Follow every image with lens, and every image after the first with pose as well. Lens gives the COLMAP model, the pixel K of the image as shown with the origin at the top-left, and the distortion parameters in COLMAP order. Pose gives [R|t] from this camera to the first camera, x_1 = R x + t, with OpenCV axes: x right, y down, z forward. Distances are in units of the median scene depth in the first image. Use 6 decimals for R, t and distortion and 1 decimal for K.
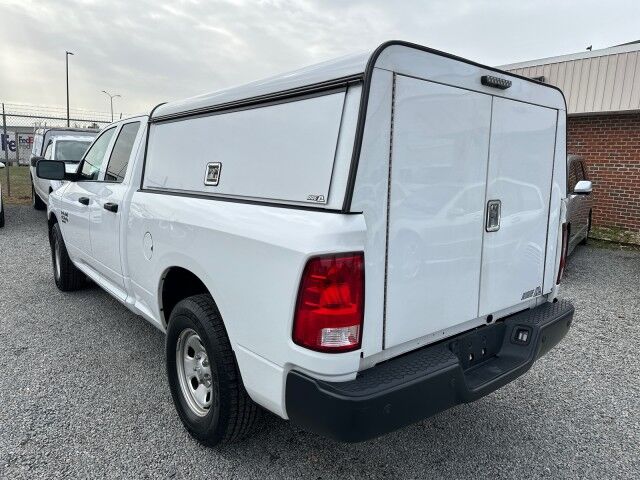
lens RADIAL K [[455.9, 0, 316.1], [0, 455.9, 236.1], [0, 0, 1]] dist [0.007259, -0.002315]
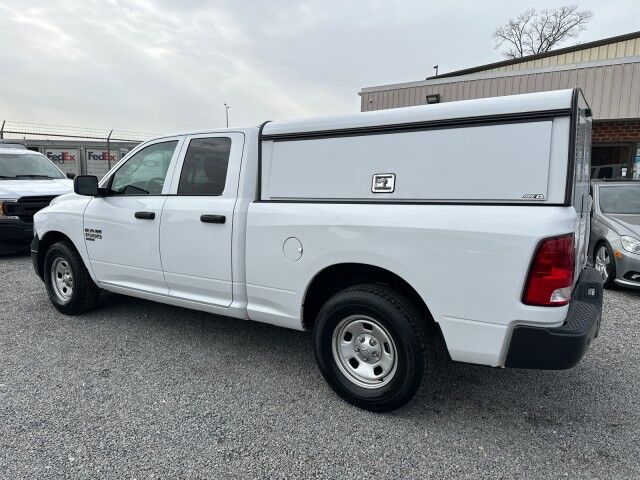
lens RADIAL K [[450.2, 0, 319.1], [0, 450.2, 236.2], [0, 0, 1]] dist [0.067104, -0.082036]
pose [[0.954488, -0.065923, 0.290873, -0.669228], [0.070418, 0.997505, -0.005002, -0.001248], [-0.289817, 0.025257, 0.956749, -0.085966]]
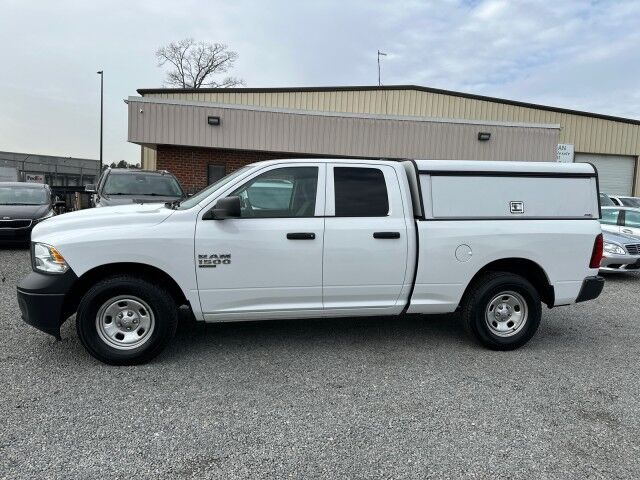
lens RADIAL K [[454.7, 0, 320.0], [0, 454.7, 240.0], [0, 0, 1]] dist [0.063045, -0.086219]
pose [[0.471835, -0.103164, 0.875631, -2.132811], [0.119195, 0.991477, 0.052584, -0.180151], [-0.873593, 0.079560, 0.480110, 0.711010]]
